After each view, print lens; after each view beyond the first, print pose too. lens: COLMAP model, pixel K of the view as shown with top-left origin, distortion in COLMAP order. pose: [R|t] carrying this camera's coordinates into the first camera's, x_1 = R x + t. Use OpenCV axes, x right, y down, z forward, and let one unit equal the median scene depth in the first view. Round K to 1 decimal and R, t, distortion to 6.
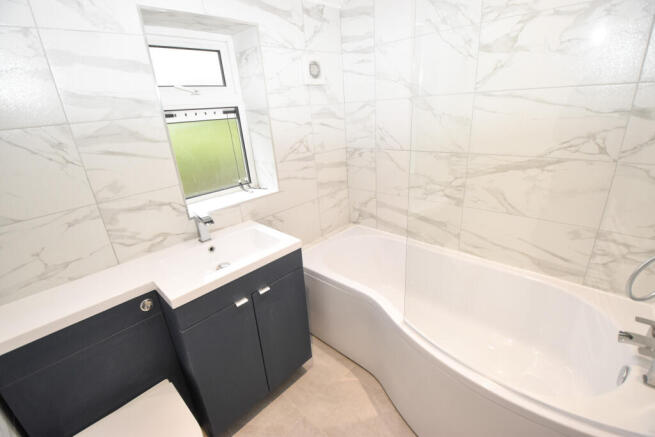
lens RADIAL K [[288.5, 0, 327.9], [0, 288.5, 218.7], [0, 0, 1]] dist [-0.025079, -0.005417]
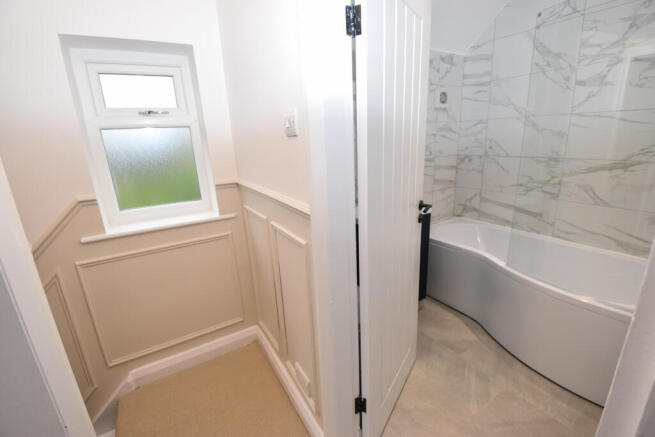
lens RADIAL K [[288.5, 0, 323.4], [0, 288.5, 213.7], [0, 0, 1]] dist [-0.025079, -0.005417]
pose [[0.957835, 0.093538, -0.271666, -0.178992], [-0.116780, 0.990642, -0.070650, 0.223324], [0.262515, 0.099396, 0.959795, -0.468012]]
